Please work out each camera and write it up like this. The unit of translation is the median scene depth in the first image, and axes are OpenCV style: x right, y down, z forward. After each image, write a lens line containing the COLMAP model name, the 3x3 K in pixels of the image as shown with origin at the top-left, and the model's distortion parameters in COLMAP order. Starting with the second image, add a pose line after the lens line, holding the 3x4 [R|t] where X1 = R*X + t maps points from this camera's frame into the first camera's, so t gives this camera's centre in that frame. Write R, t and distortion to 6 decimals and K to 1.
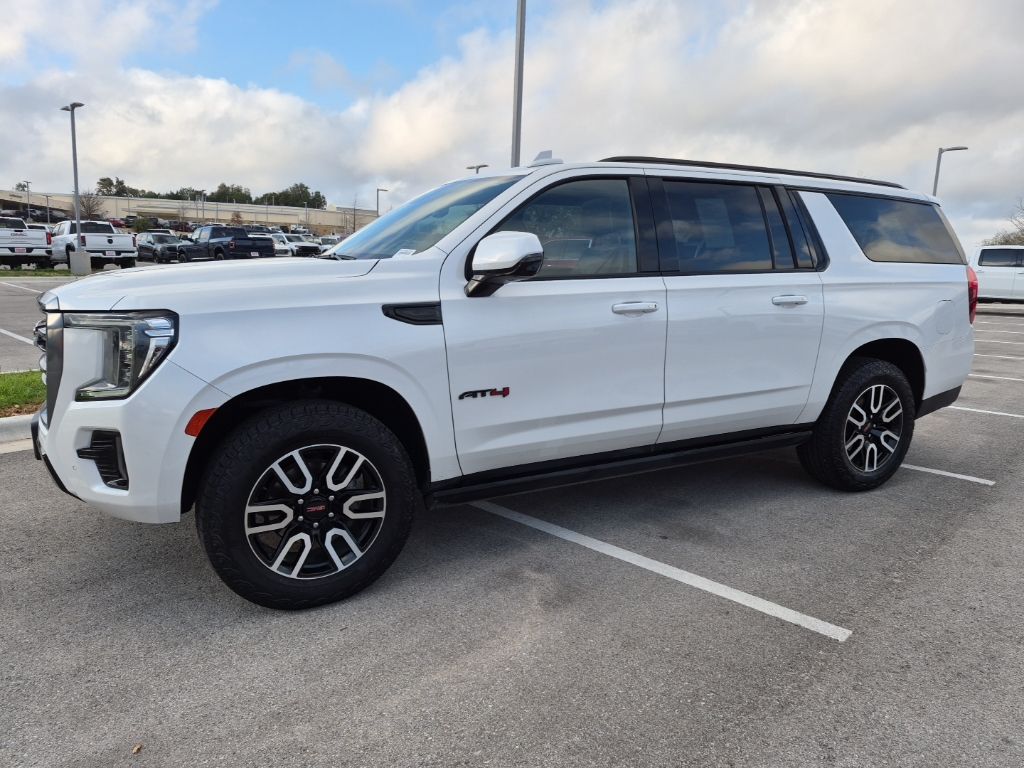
lens RADIAL K [[701.4, 0, 512.6], [0, 701.4, 375.9], [0, 0, 1]] dist [0.090873, -0.090707]
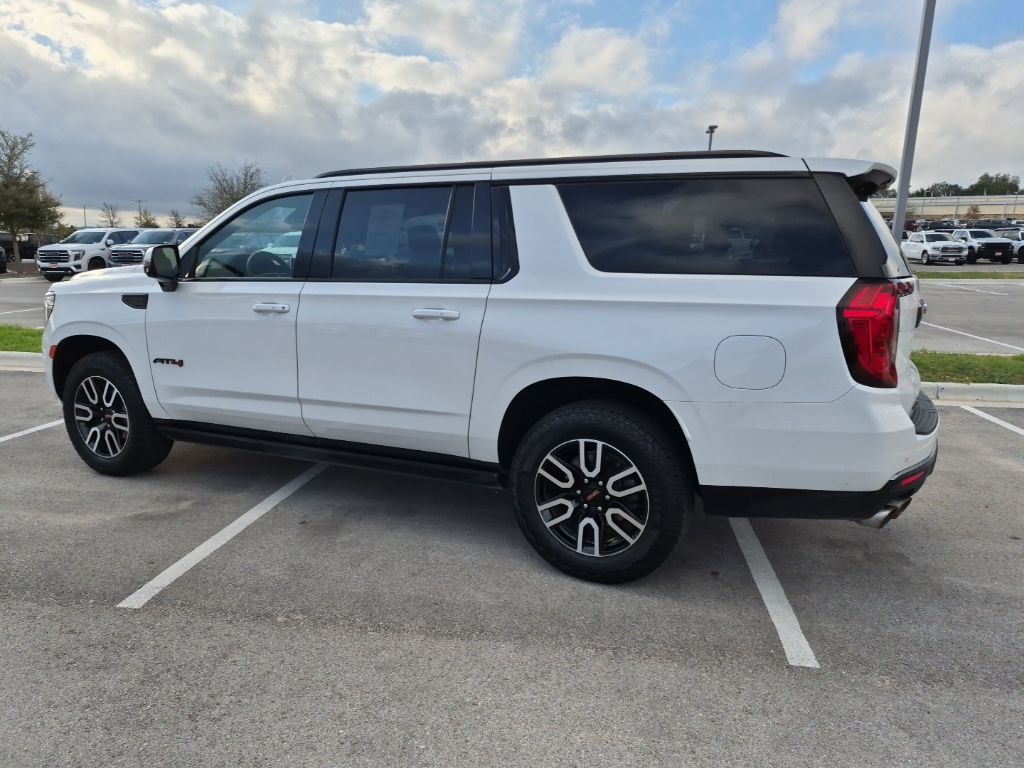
lens RADIAL K [[701.4, 0, 512.6], [0, 701.4, 375.9], [0, 0, 1]] dist [0.090873, -0.090707]
pose [[0.576833, 0.130194, -0.806420, 1.469850], [-0.129944, 0.989271, 0.066766, -0.127413], [0.806460, 0.066277, 0.587562, 0.713567]]
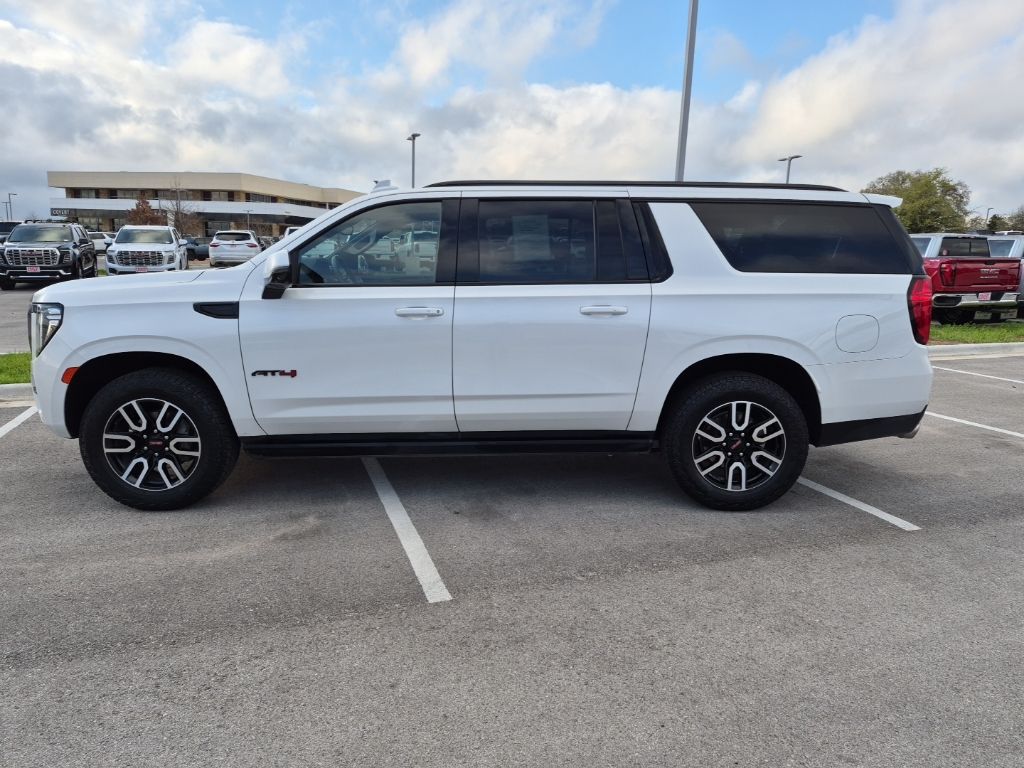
lens RADIAL K [[689.9, 0, 510.1], [0, 689.9, 379.2], [0, 0, 1]] dist [0.107439, -0.120517]
pose [[0.891055, 0.070767, -0.448344, 0.921216], [-0.069309, 0.997401, 0.019682, -0.019381], [0.448572, 0.013537, 0.893644, 0.036576]]
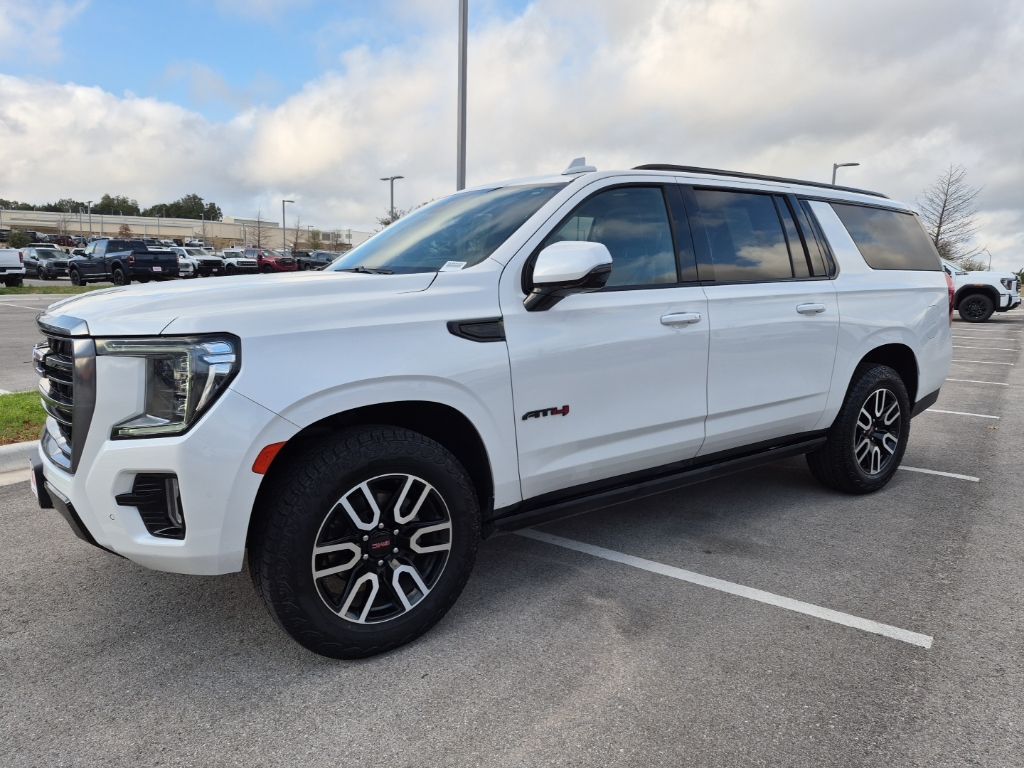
lens RADIAL K [[700.2, 0, 512.0], [0, 700.2, 384.0], [0, 0, 1]] dist [0.108247, -0.114605]
pose [[0.991938, -0.031478, 0.122750, -0.198086], [0.032168, 0.999476, -0.003638, -0.011357], [-0.122571, 0.007557, 0.992431, 0.064016]]
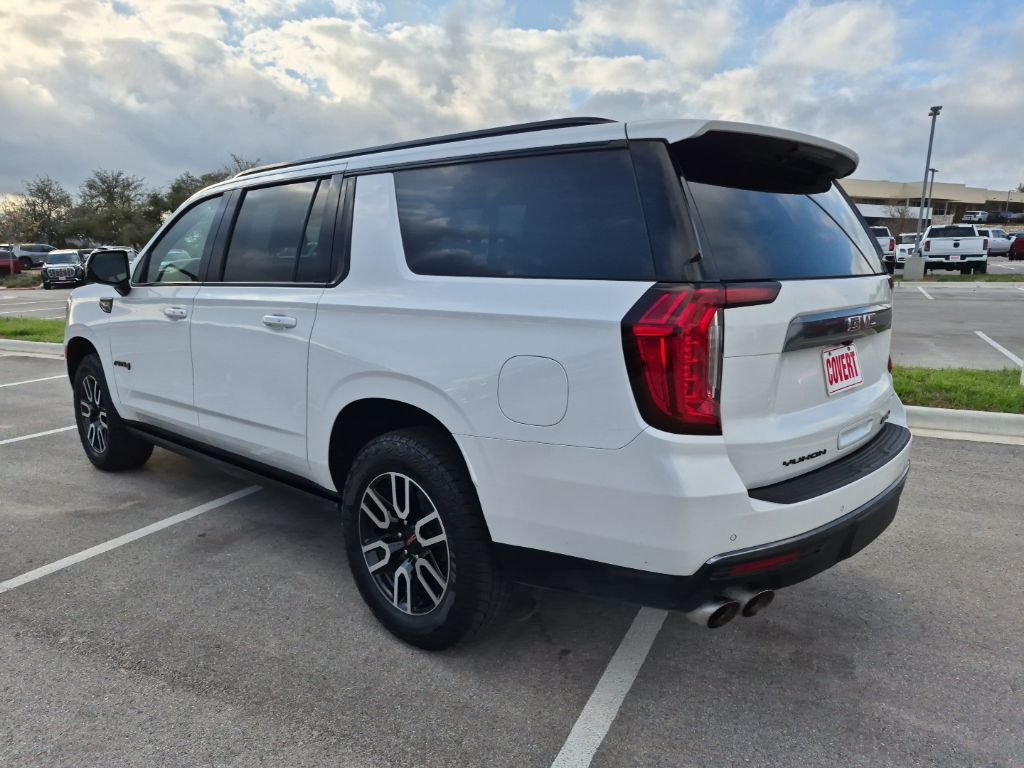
lens RADIAL K [[717.9, 0, 508.0], [0, 717.9, 380.3], [0, 0, 1]] dist [0.037105, -0.003530]
pose [[0.312972, 0.144953, -0.938636, 1.567862], [-0.142003, 0.984318, 0.104659, -0.204567], [0.939087, 0.100534, 0.328647, 1.237411]]
